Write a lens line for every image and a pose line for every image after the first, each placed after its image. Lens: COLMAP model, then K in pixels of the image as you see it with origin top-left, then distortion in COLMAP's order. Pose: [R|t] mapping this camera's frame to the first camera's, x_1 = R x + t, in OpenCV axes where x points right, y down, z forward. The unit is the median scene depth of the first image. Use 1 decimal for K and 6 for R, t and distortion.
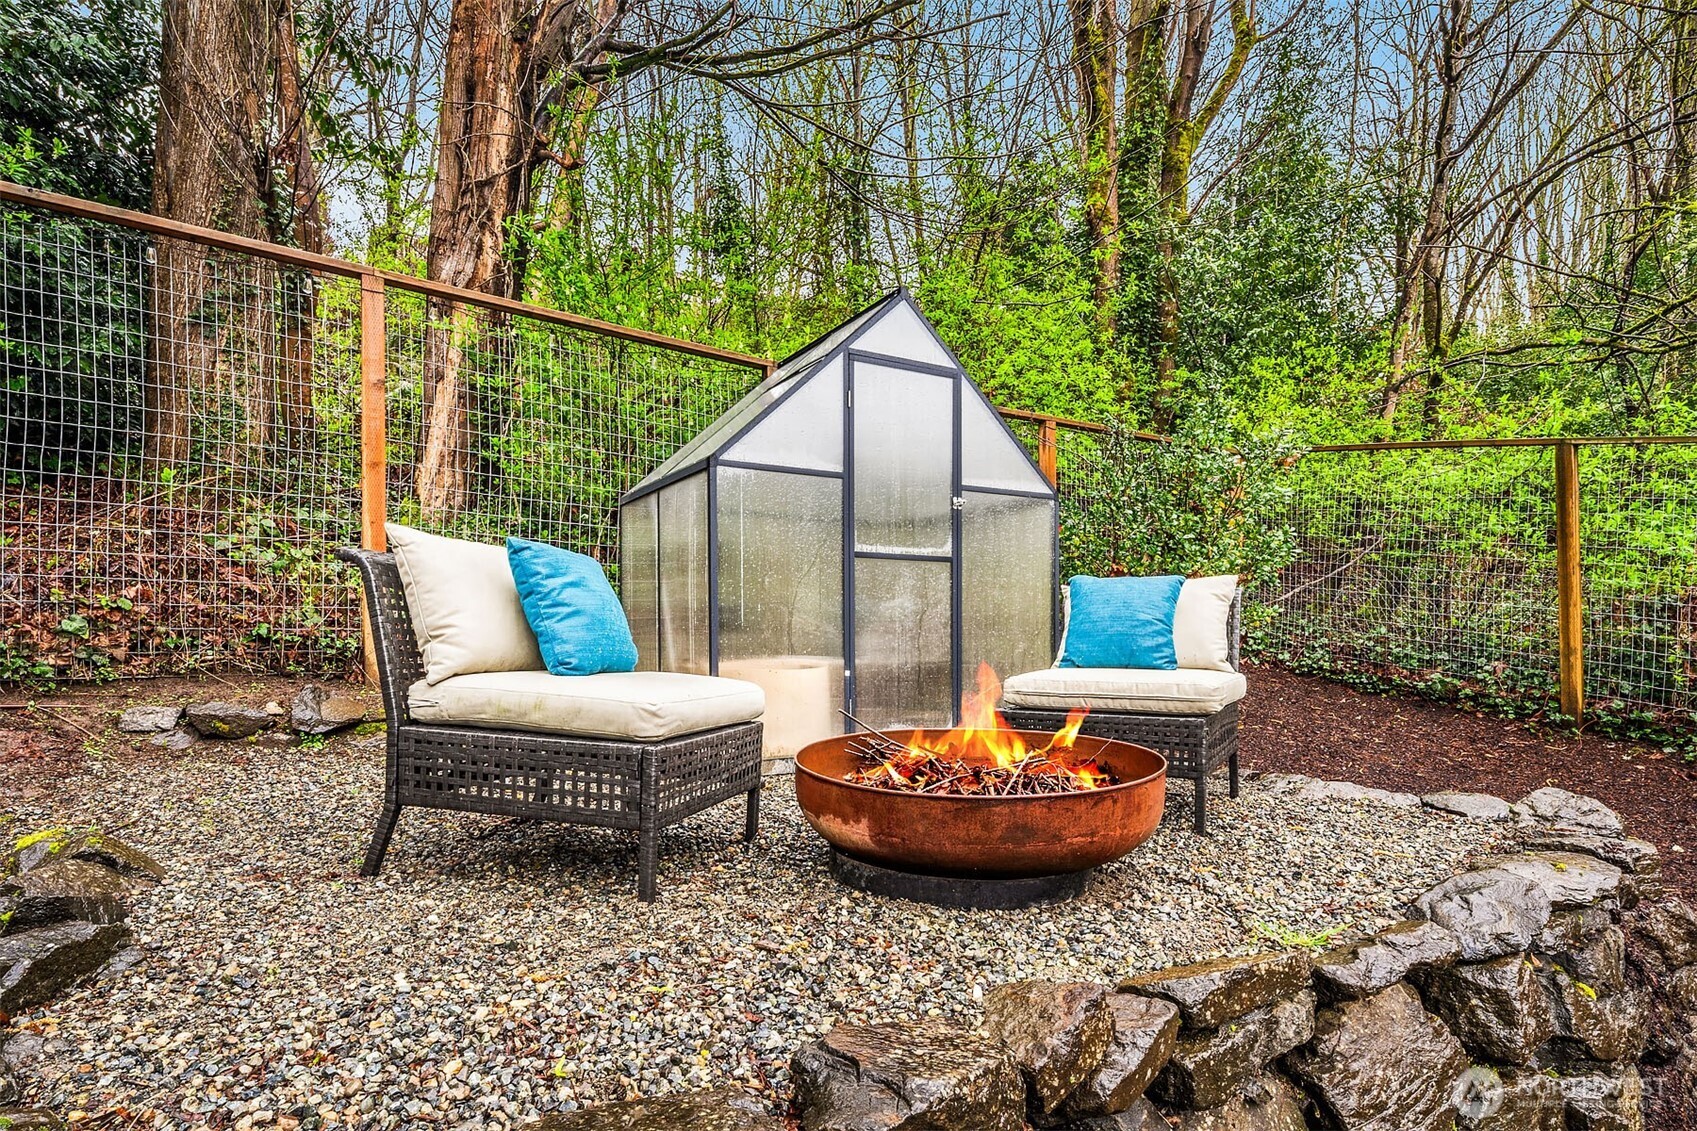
lens RADIAL K [[847.7, 0, 848.5], [0, 847.7, 565.5], [0, 0, 1]] dist [0.000214, -0.000395]
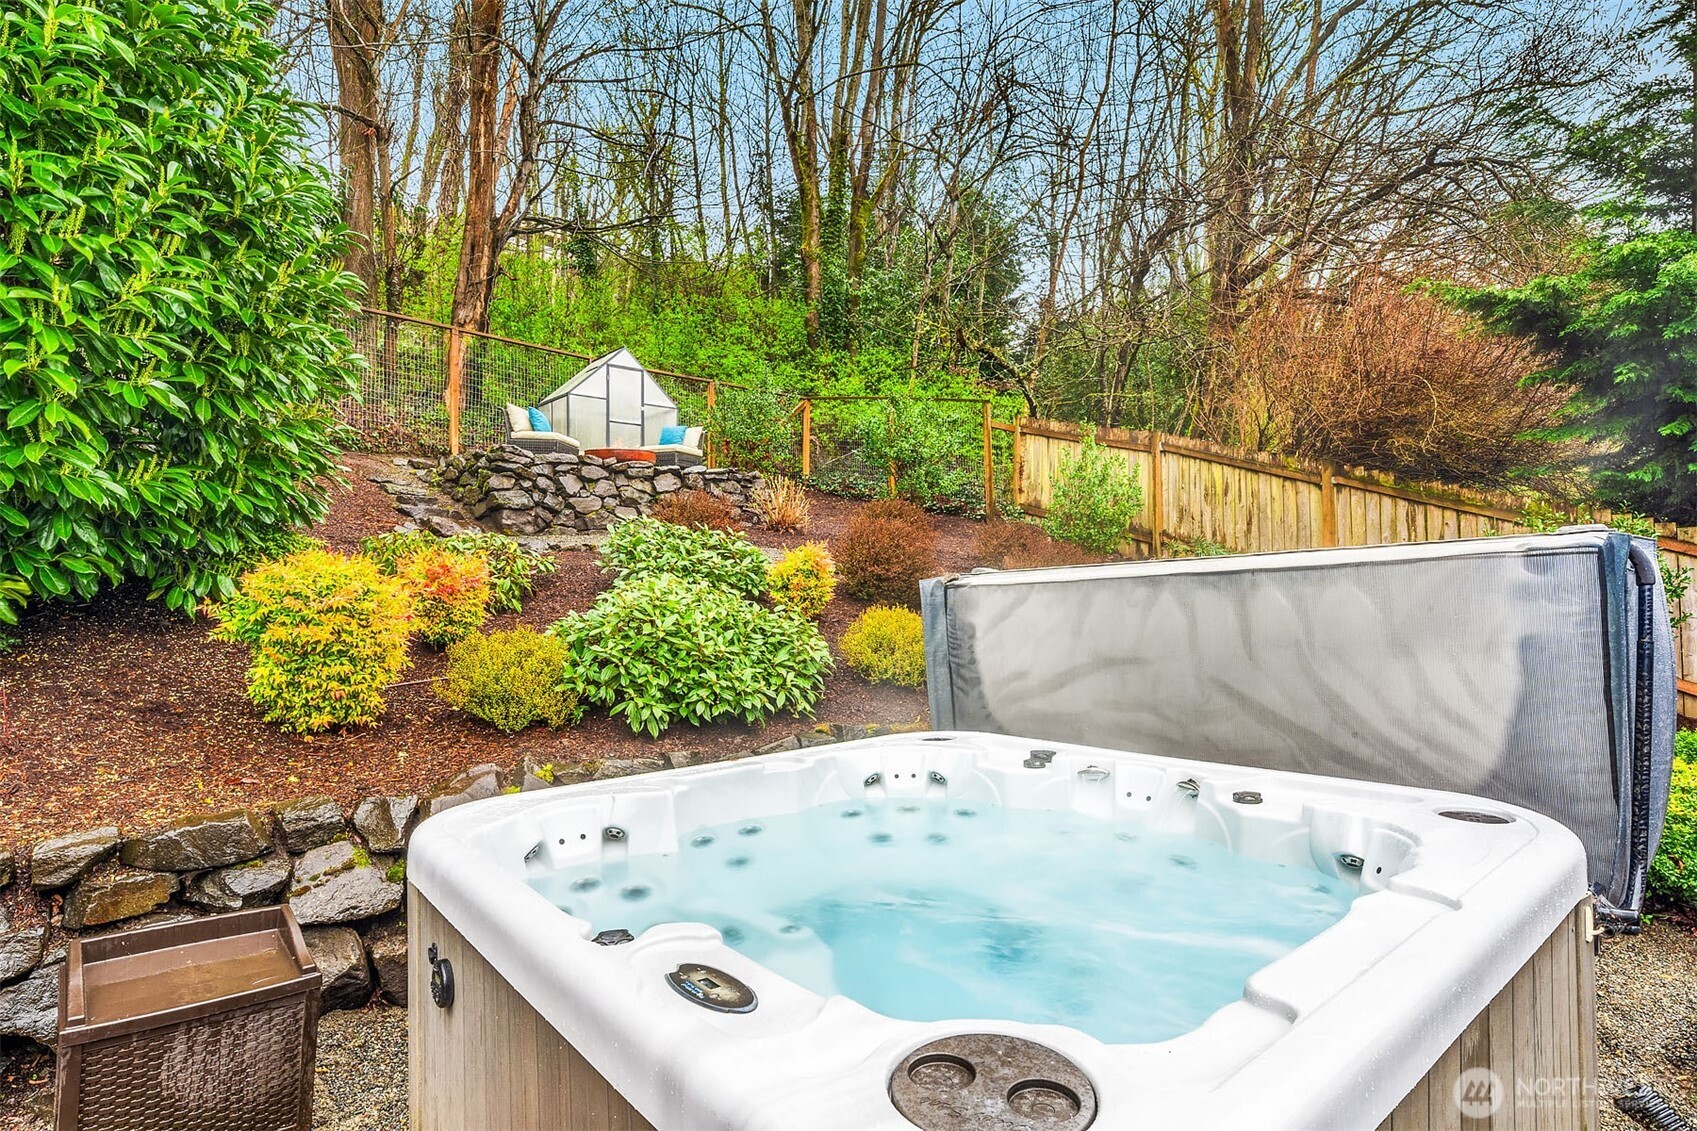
lens RADIAL K [[847.7, 0, 848.5], [0, 847.7, 565.5], [0, 0, 1]] dist [0.000214, -0.000395]
pose [[0.987449, 0.008282, 0.157719, 0.303042], [-0.018740, 0.997713, 0.064940, 0.234551], [-0.156820, -0.067080, 0.985346, -1.866894]]
